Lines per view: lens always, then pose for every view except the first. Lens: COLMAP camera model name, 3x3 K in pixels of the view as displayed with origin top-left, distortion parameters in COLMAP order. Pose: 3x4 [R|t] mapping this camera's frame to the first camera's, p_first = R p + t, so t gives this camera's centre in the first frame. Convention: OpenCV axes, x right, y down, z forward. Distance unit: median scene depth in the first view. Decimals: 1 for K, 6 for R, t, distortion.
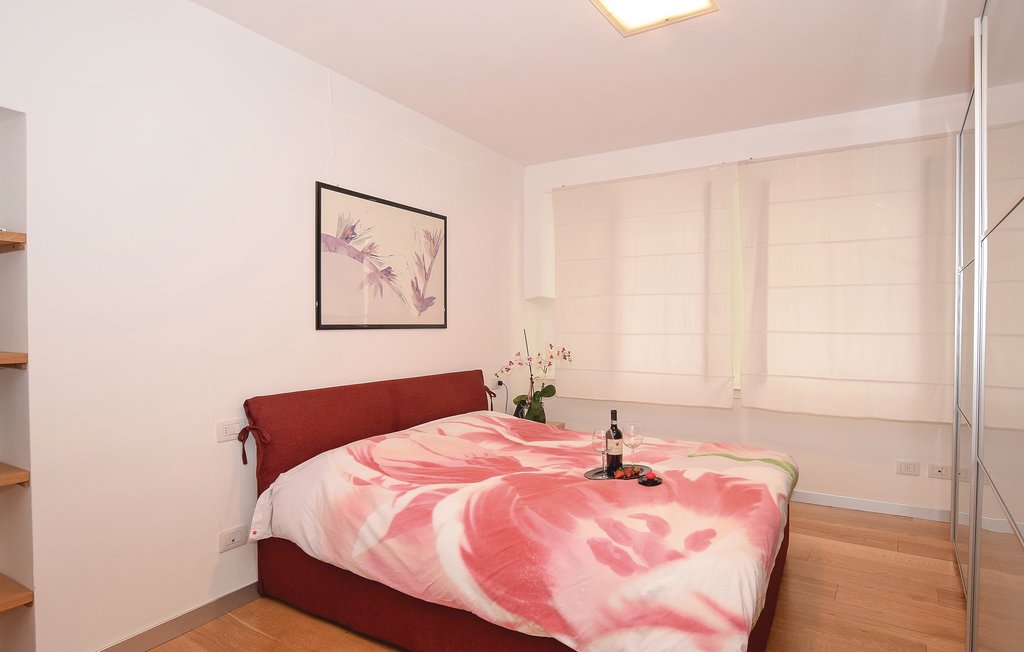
lens RADIAL K [[599.0, 0, 512.1], [0, 599.0, 328.1], [0, 0, 1]] dist [0.000544, 0.000118]
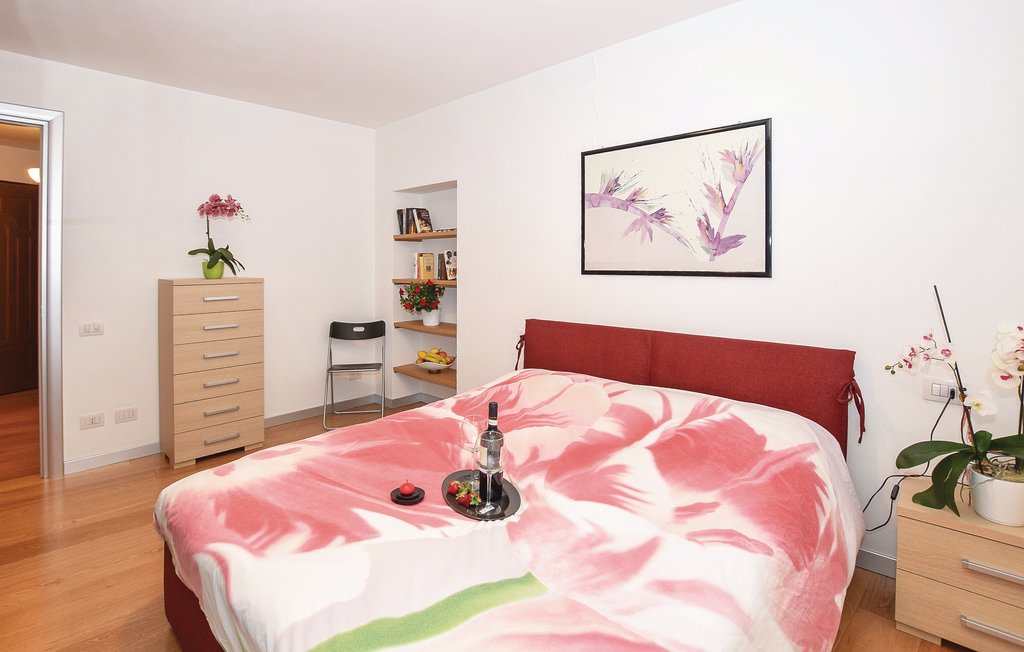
lens RADIAL K [[470.7, 0, 493.0], [0, 470.7, 261.8], [0, 0, 1]] dist [-0.019413, -0.000196]
pose [[-0.245969, 0.000223, -0.969278, 0.562291], [-0.003914, 0.999992, 0.001224, -0.020010], [0.969270, 0.004095, -0.245966, 0.926978]]
